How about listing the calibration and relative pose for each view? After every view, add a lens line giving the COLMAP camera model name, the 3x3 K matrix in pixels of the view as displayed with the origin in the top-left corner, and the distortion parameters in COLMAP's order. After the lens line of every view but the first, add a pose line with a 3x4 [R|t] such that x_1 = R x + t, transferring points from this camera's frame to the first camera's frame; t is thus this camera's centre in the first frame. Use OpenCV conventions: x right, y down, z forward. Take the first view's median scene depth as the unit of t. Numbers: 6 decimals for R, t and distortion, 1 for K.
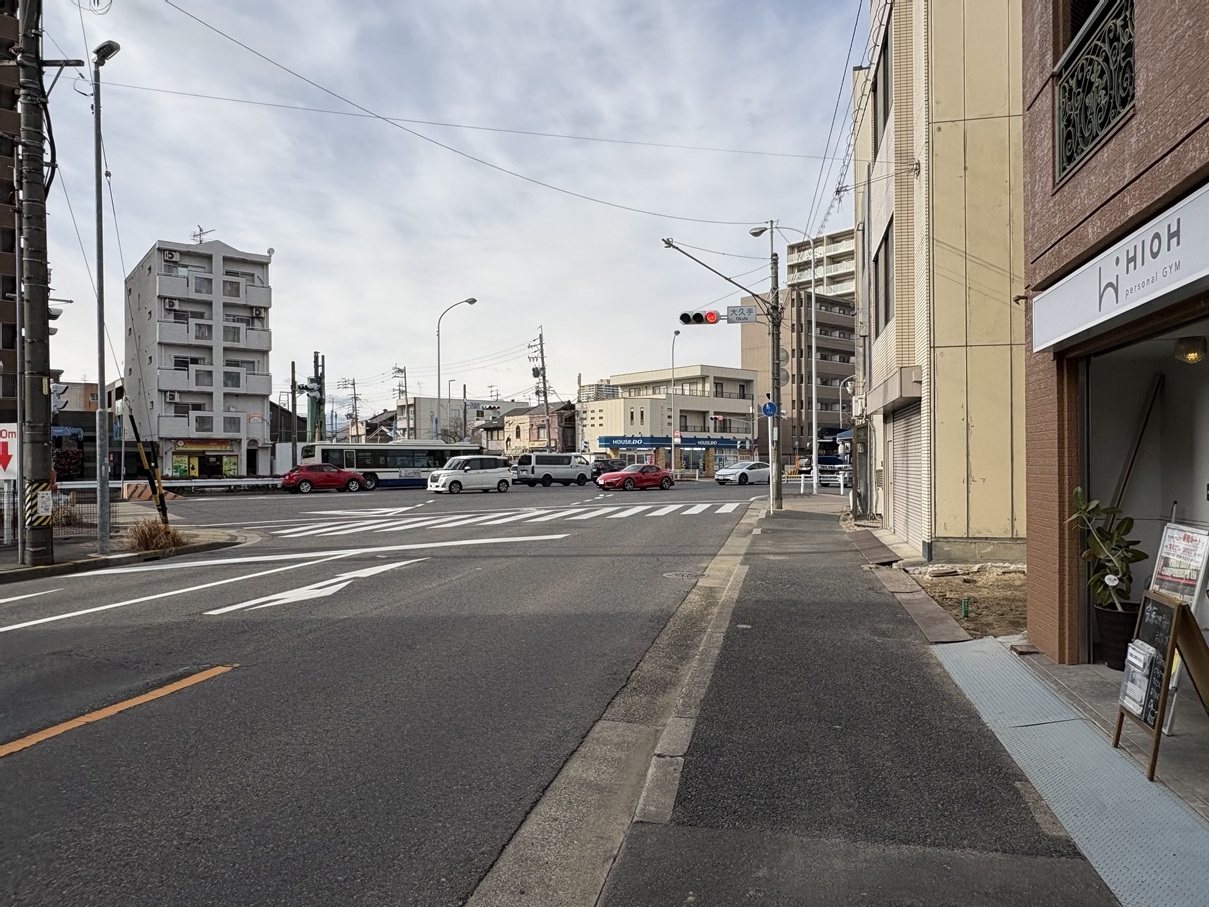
lens RADIAL K [[828.9, 0, 604.5], [0, 828.9, 453.5], [0, 0, 1]] dist [-0.007555, -0.003312]
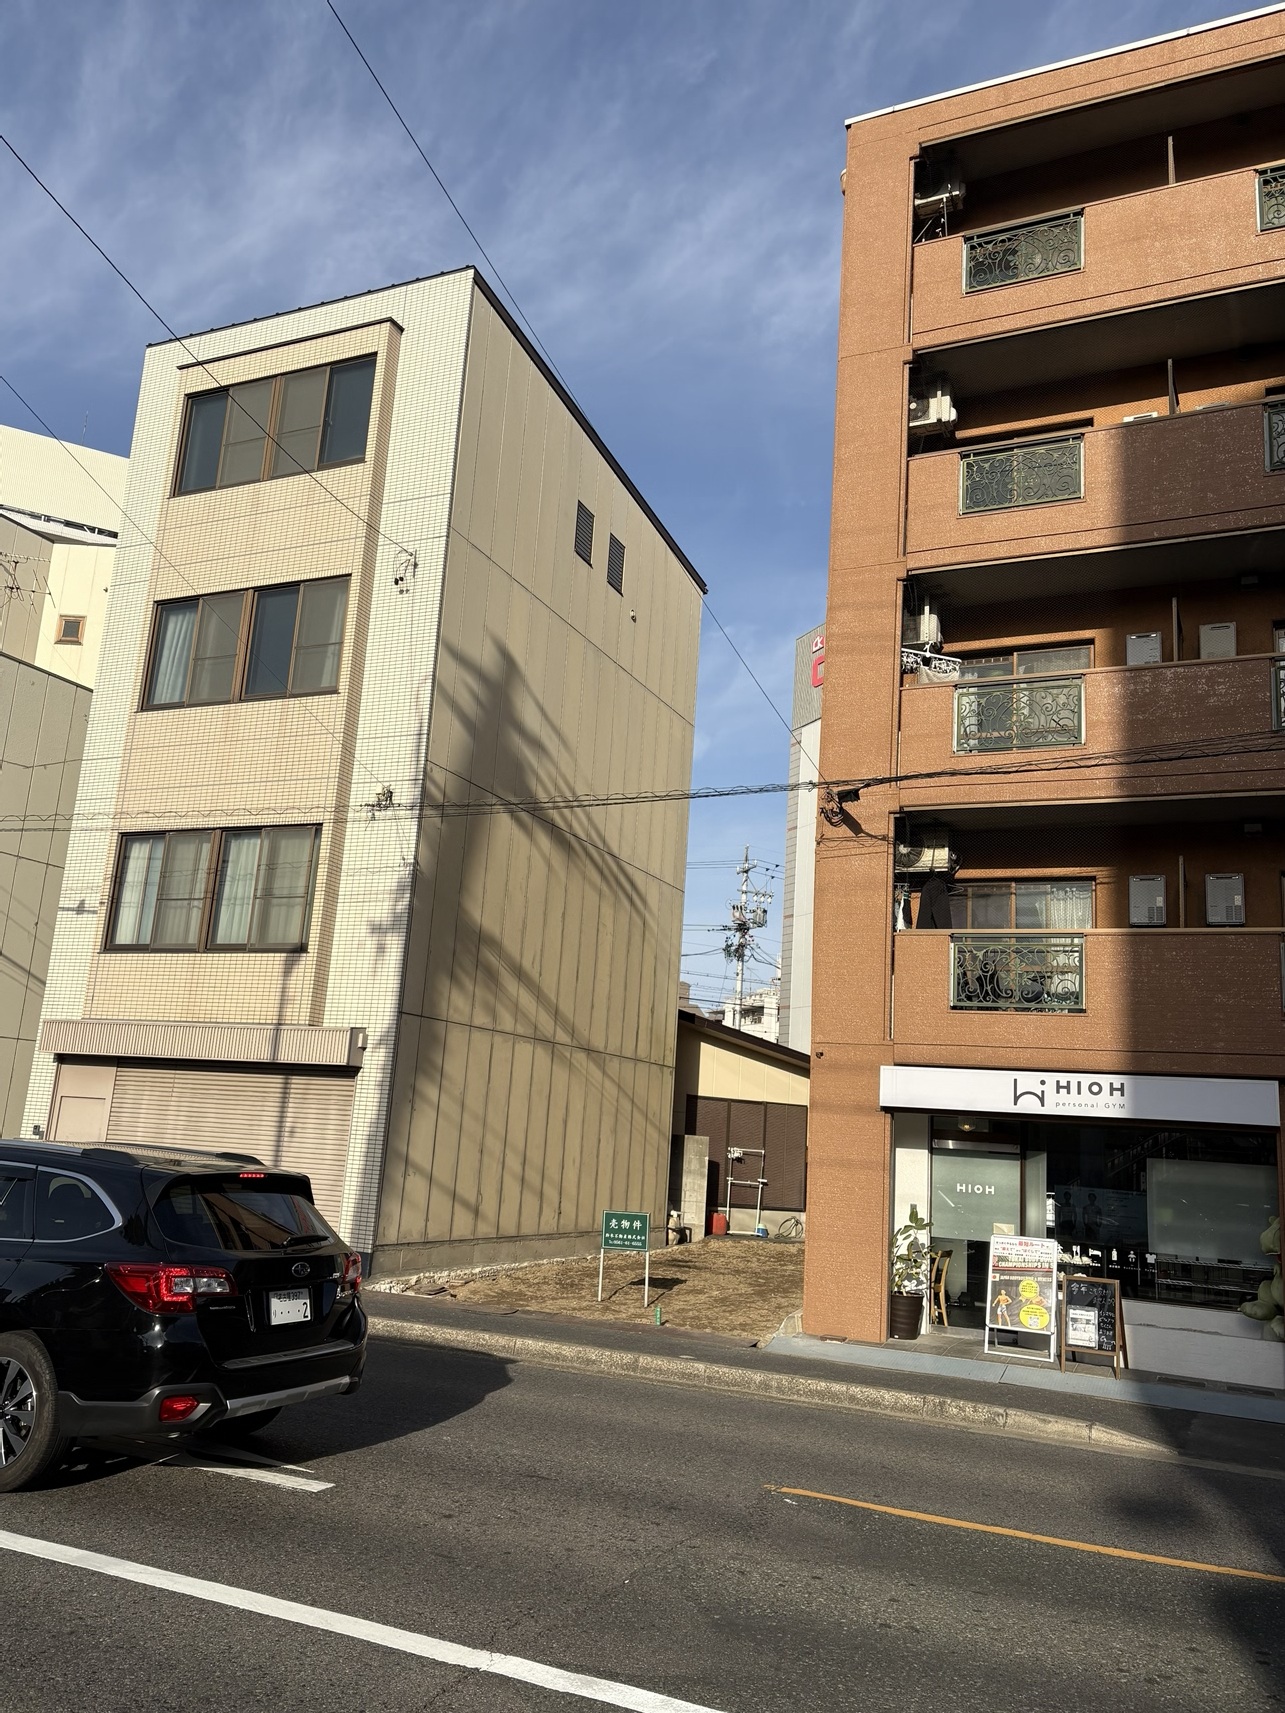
lens RADIAL K [[1322.5, 0, 638.3], [0, 1322.5, 863.7], [0, 0, 1]] dist [0.036790, -0.001116]
pose [[0.202793, 0.219106, 0.954394, -2.311603], [-0.073487, 0.975302, -0.208291, -0.031220], [-0.976460, -0.027896, 0.213885, 1.206942]]
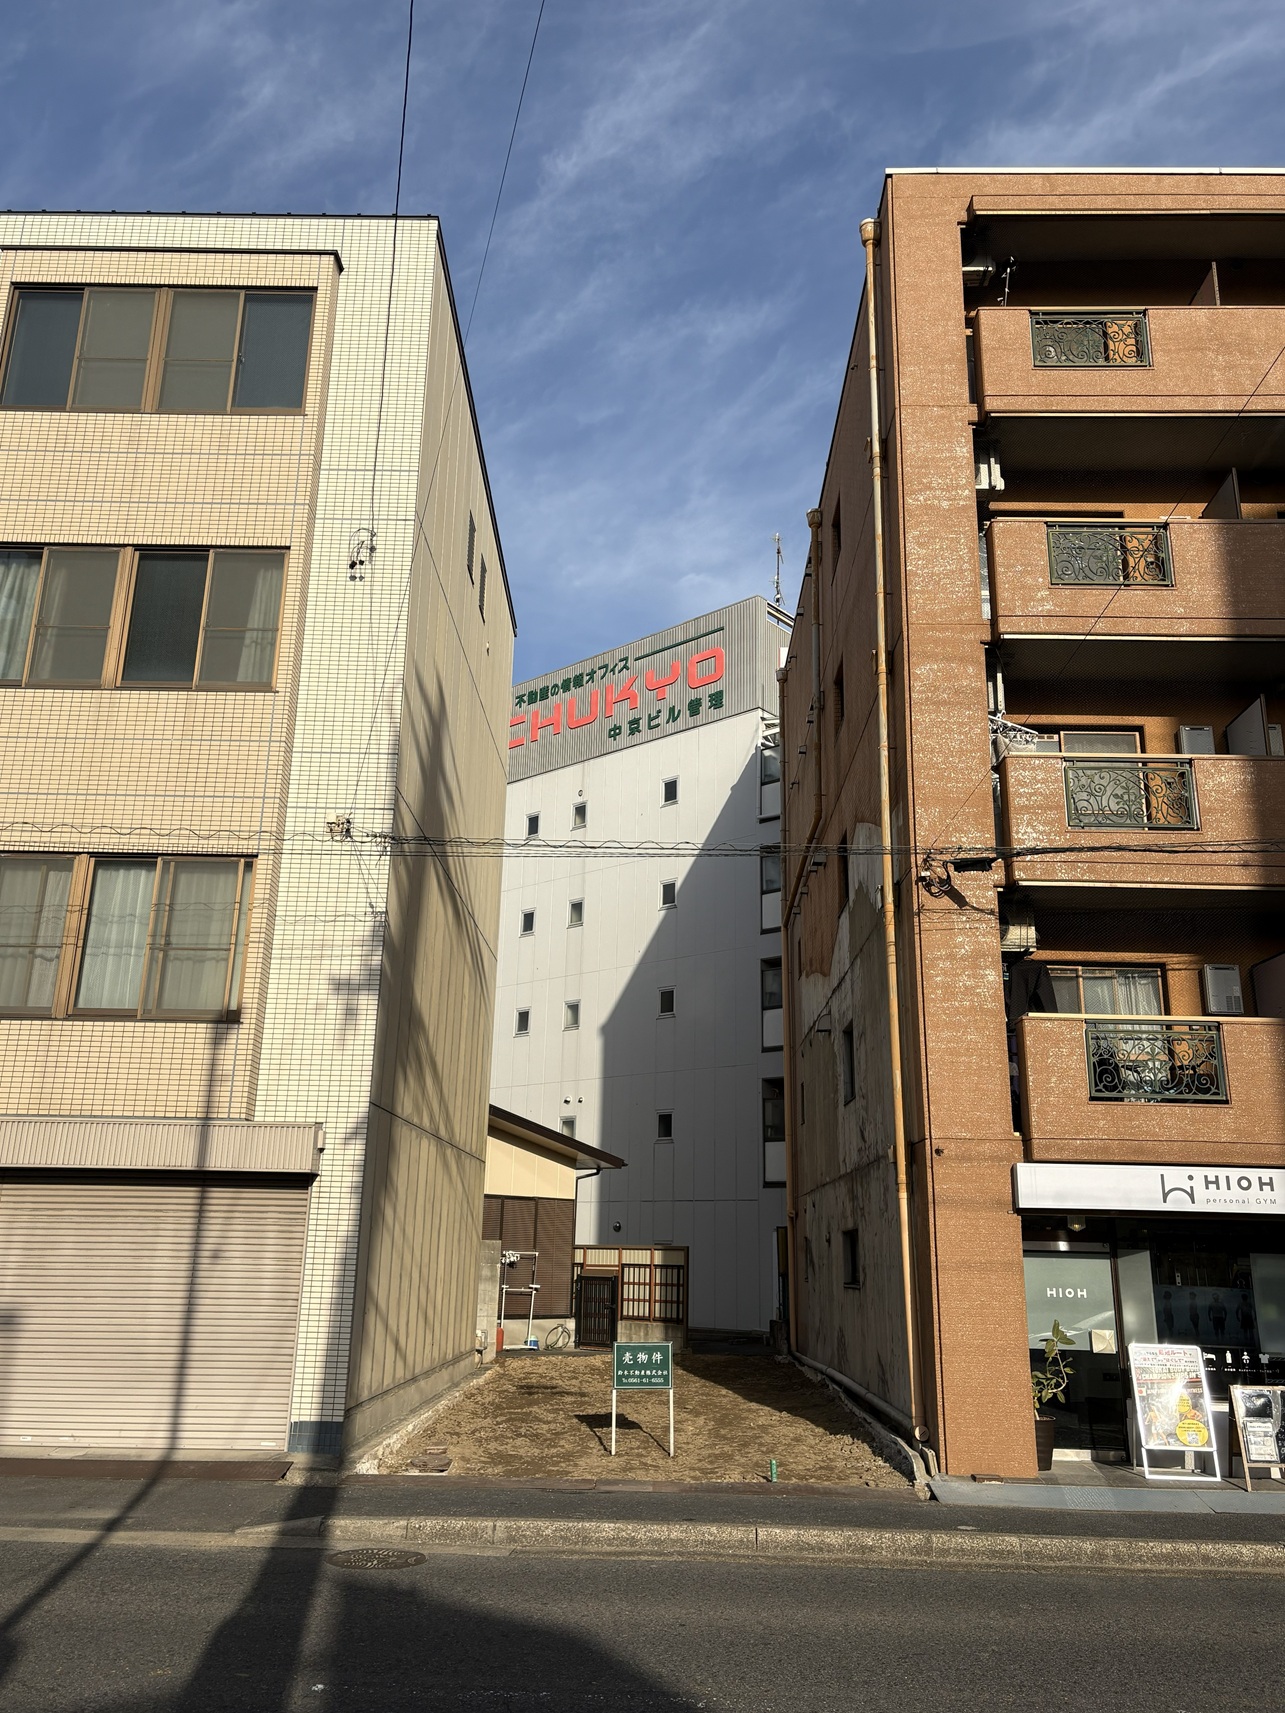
lens RADIAL K [[1331.6, 0, 642.5], [0, 1331.6, 856.5], [0, 0, 1]] dist [0.036055, 0.000622]
pose [[-0.202273, 0.279080, 0.938723, -1.862827], [-0.028723, 0.956433, -0.290534, -0.029298], [-0.978908, -0.085730, -0.185445, 2.579803]]
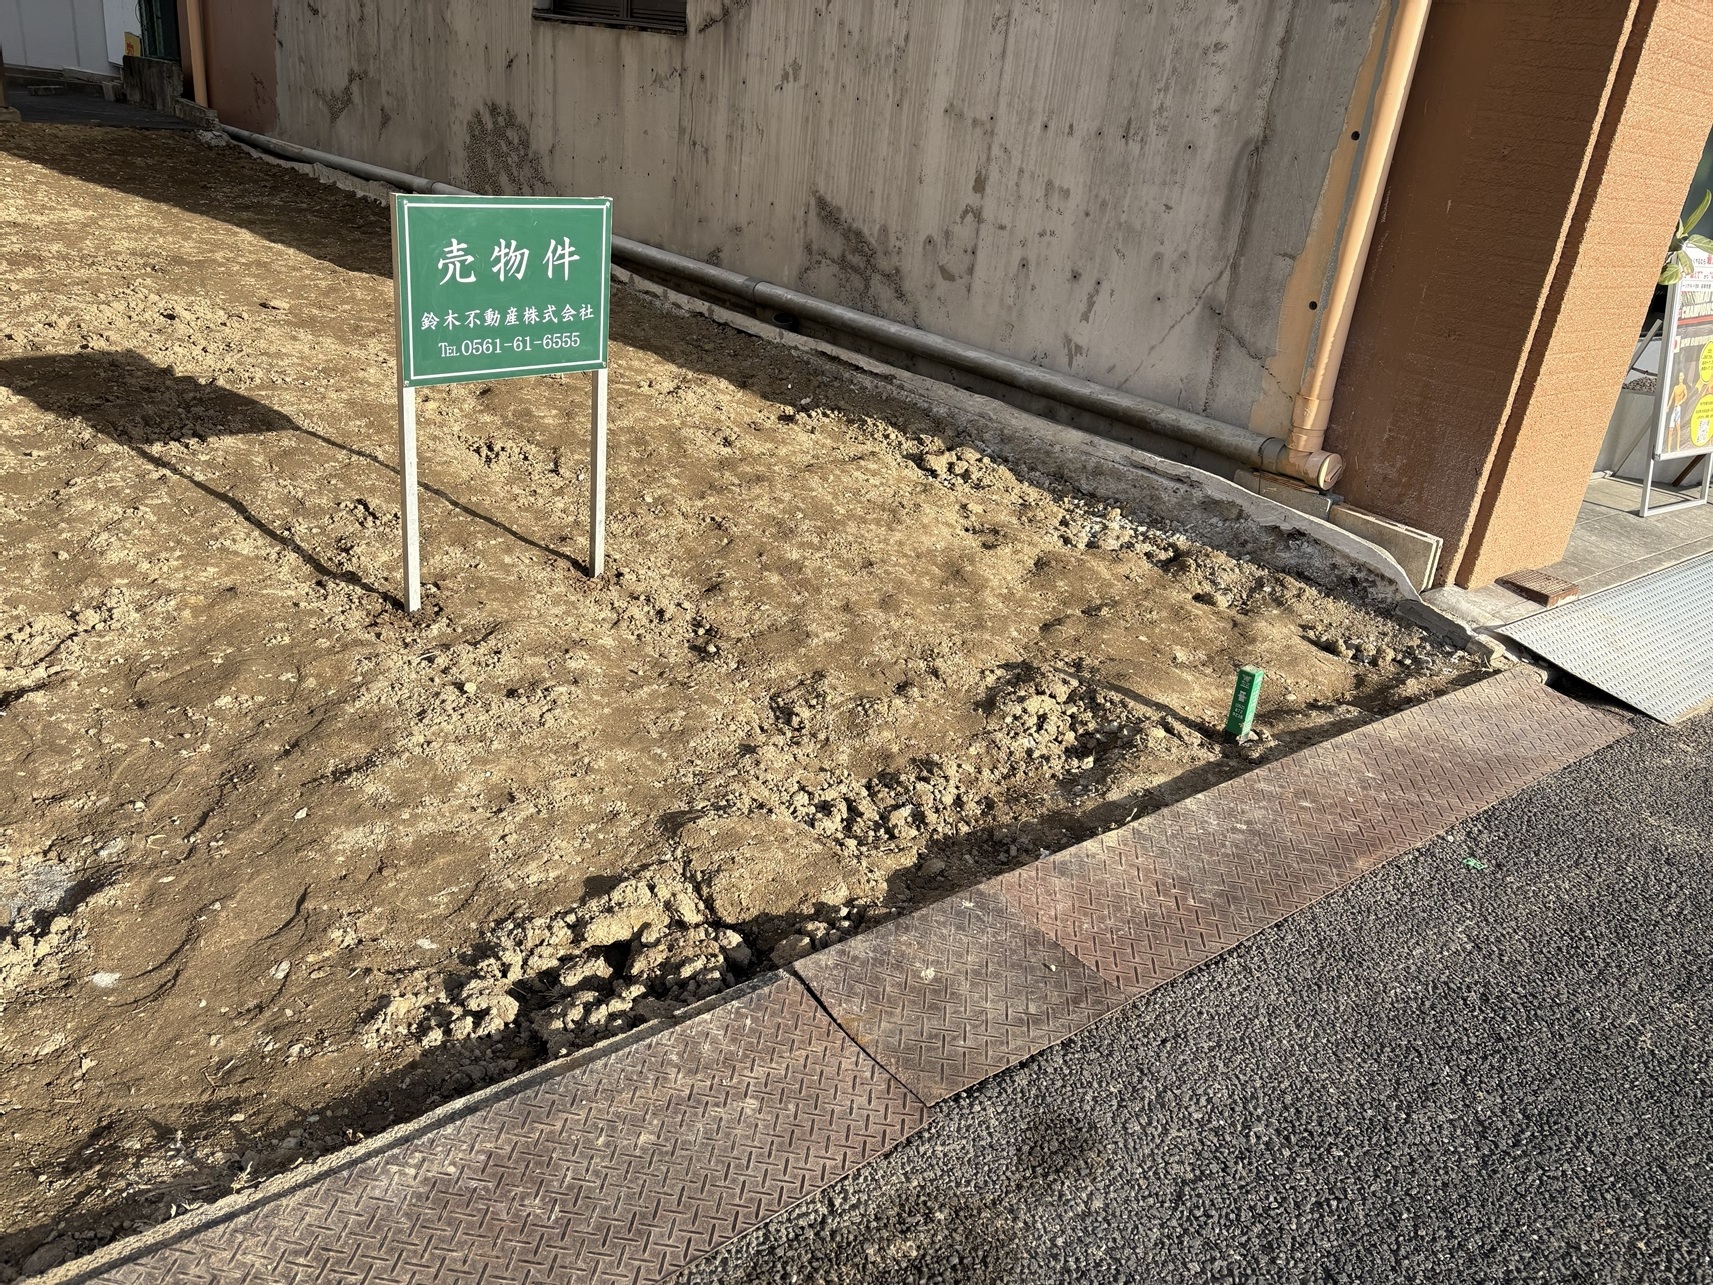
lens RADIAL K [[1304.0, 0, 856.5], [0, 1304.0, 642.5], [0, 0, 1]] dist [0.122837, -0.113262]
pose [[-0.787556, -0.314743, 0.529804, 0.572587], [-0.107272, 0.916626, 0.385084, 0.060467], [-0.606835, 0.246442, -0.755657, 2.427516]]
